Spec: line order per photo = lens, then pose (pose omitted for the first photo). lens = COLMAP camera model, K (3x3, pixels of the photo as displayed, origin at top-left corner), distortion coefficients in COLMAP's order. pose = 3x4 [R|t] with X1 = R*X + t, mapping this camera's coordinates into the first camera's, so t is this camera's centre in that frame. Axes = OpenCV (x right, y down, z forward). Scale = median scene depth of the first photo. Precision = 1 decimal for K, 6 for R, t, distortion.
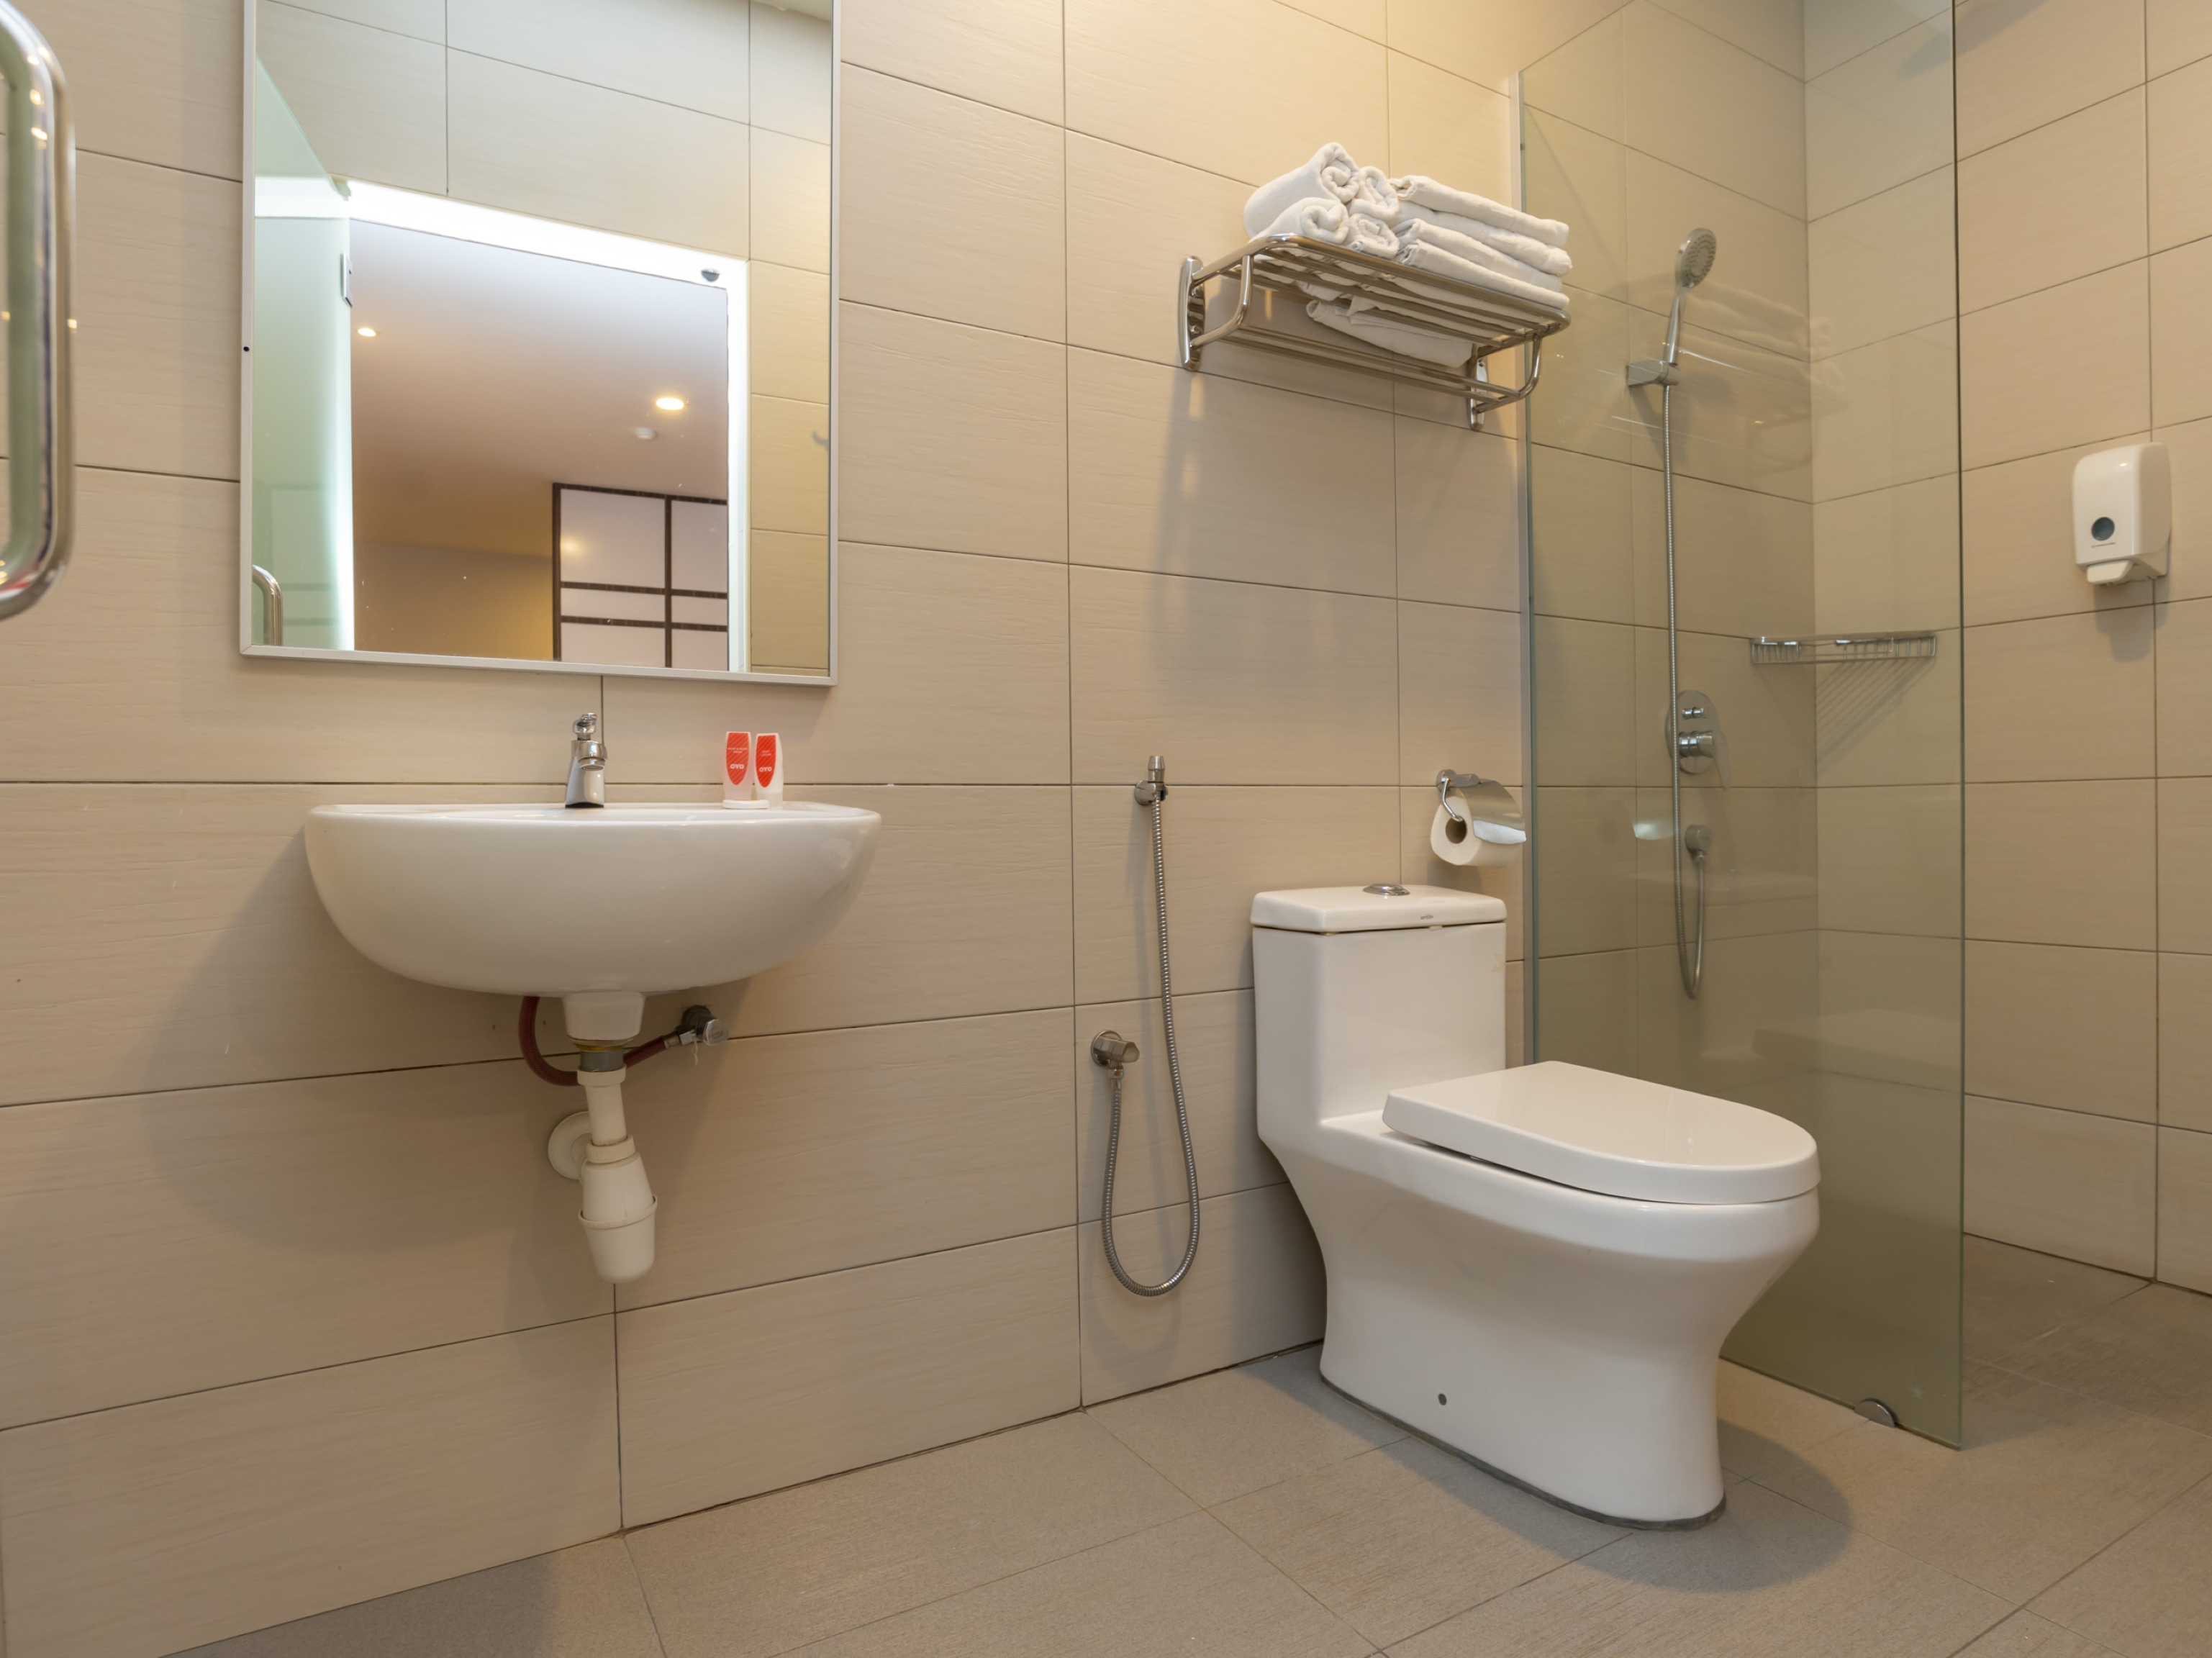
lens RADIAL K [[1266.9, 0, 1106.0], [0, 1266.9, 829.0], [0, 0, 1]] dist [-0.063593, 0.029346]
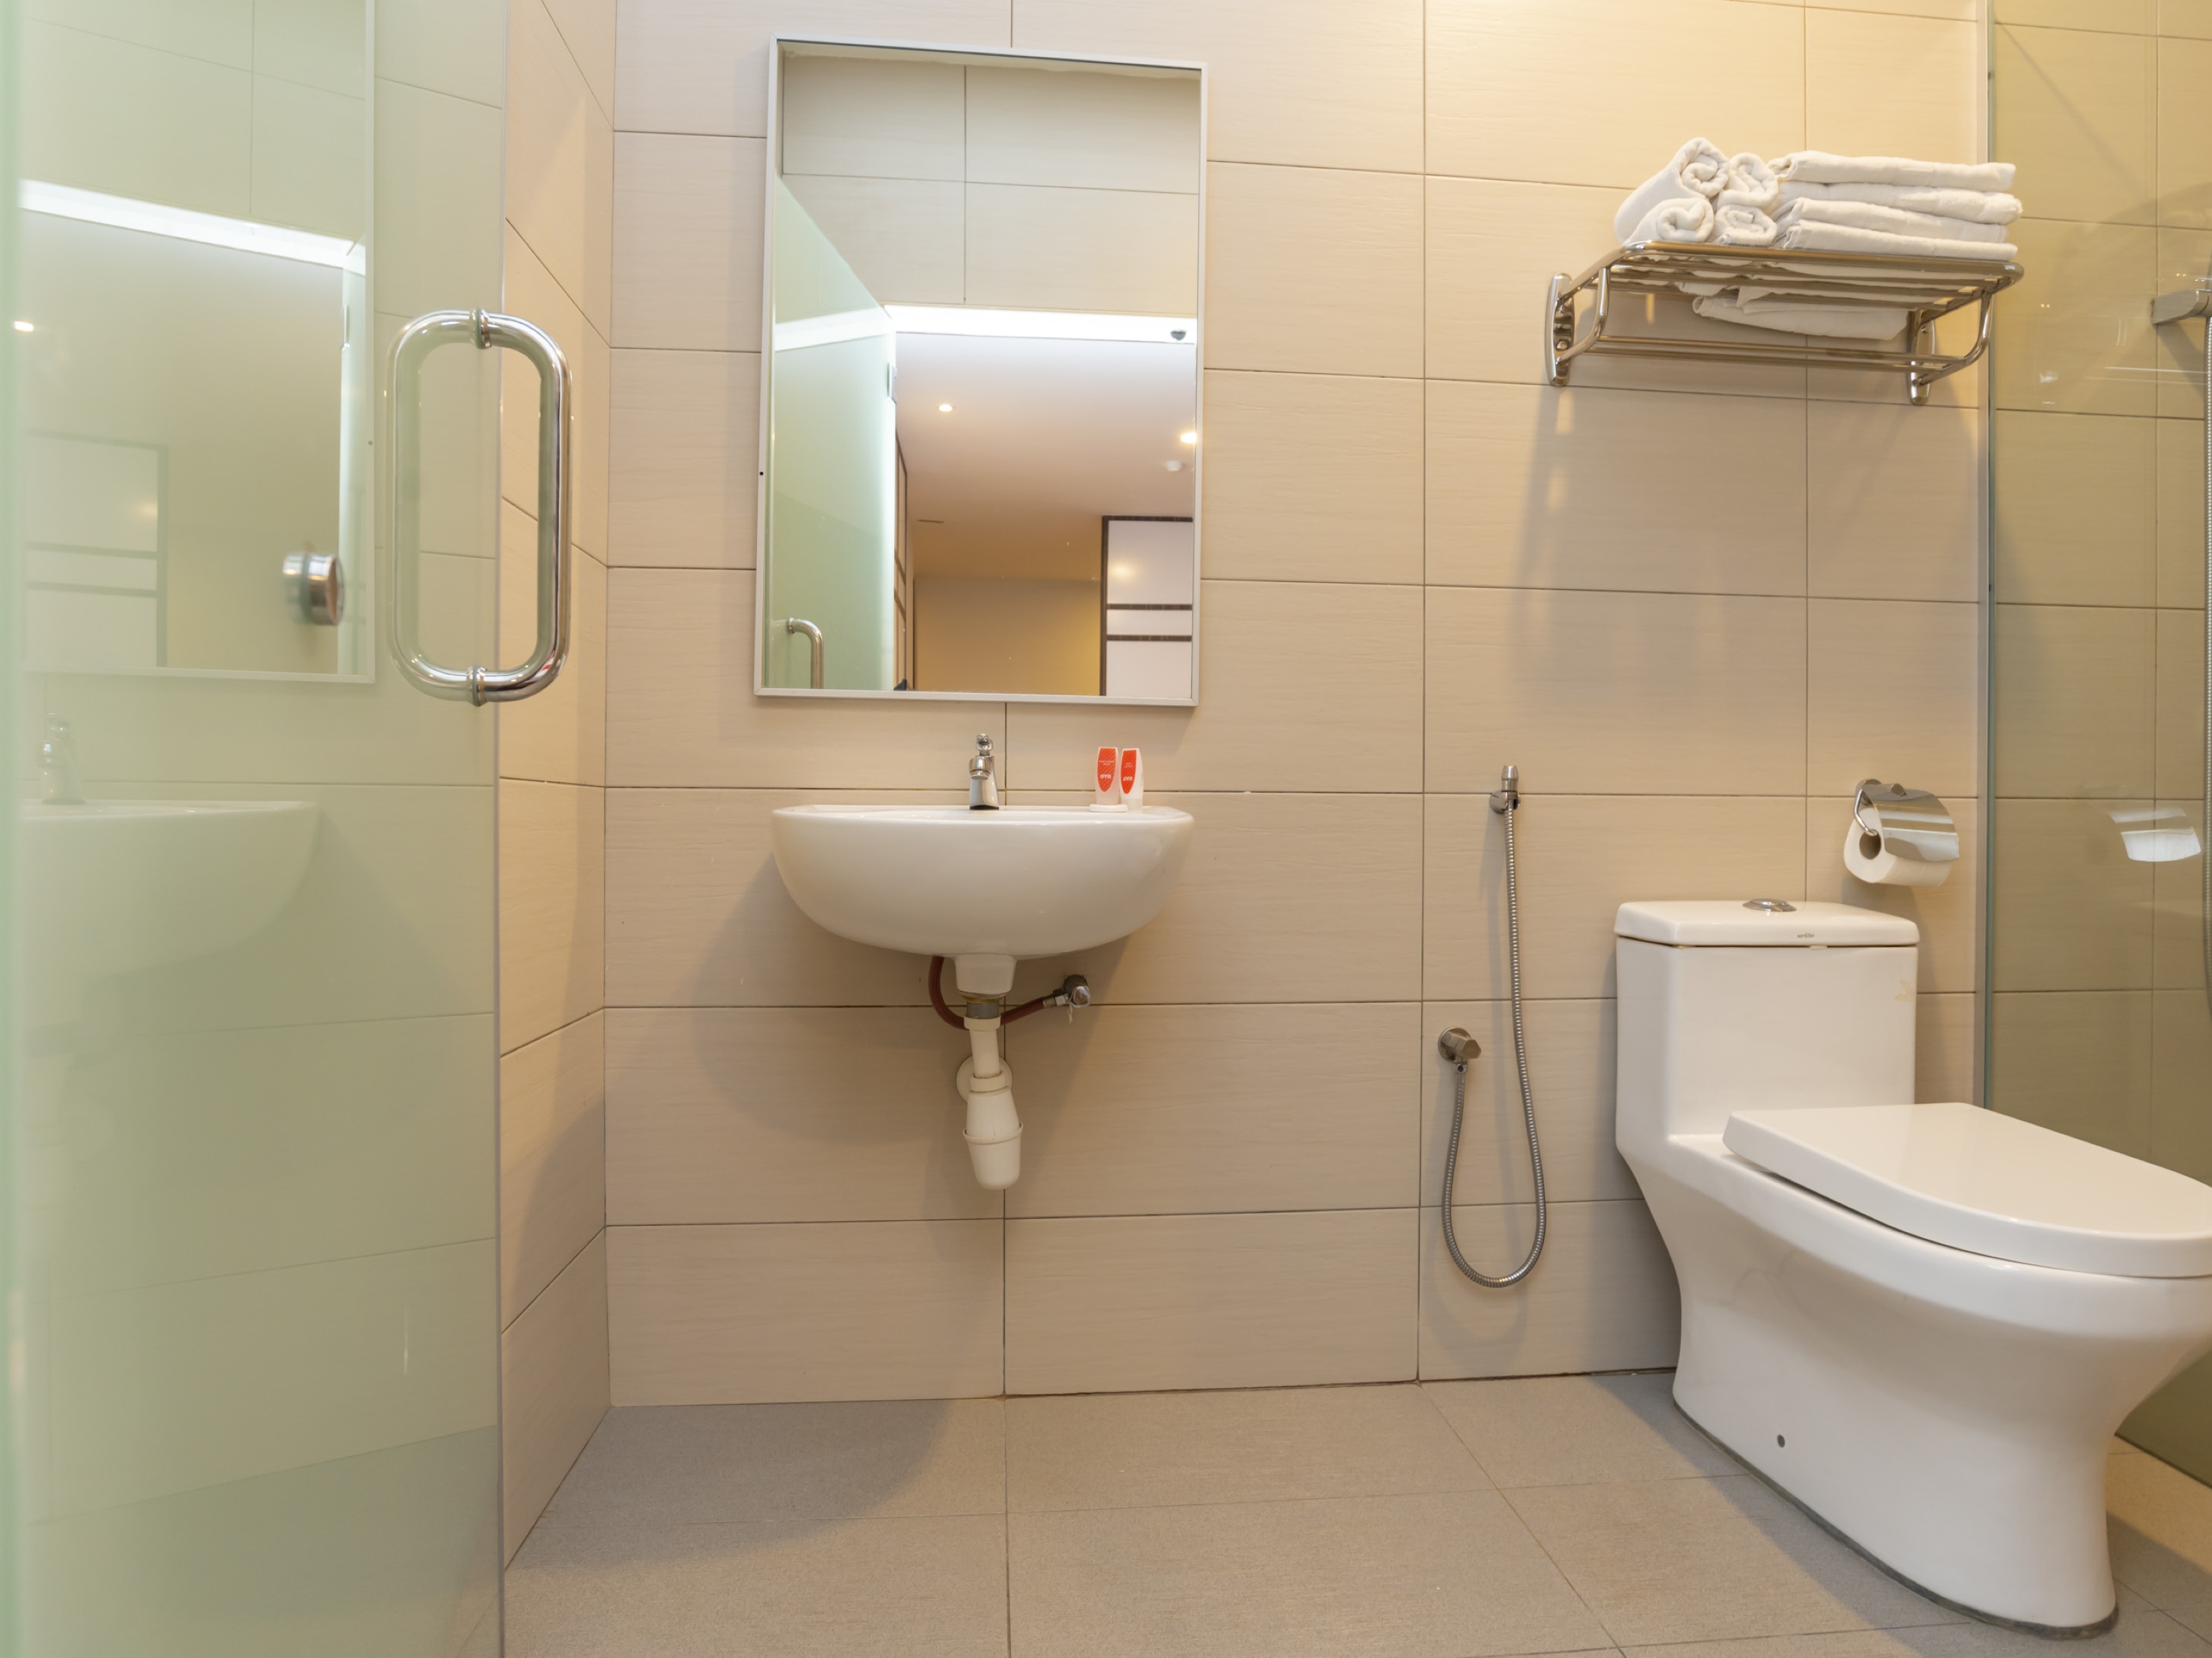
lens RADIAL K [[1278.8, 0, 1106.0], [0, 1278.8, 829.0], [0, 0, 1]] dist [-0.066851, 0.028558]
pose [[0.900819, 0.019081, -0.433774, 0.190883], [-0.019772, 0.999800, 0.002918, -0.002616], [0.433744, 0.005948, 0.901017, -0.075588]]
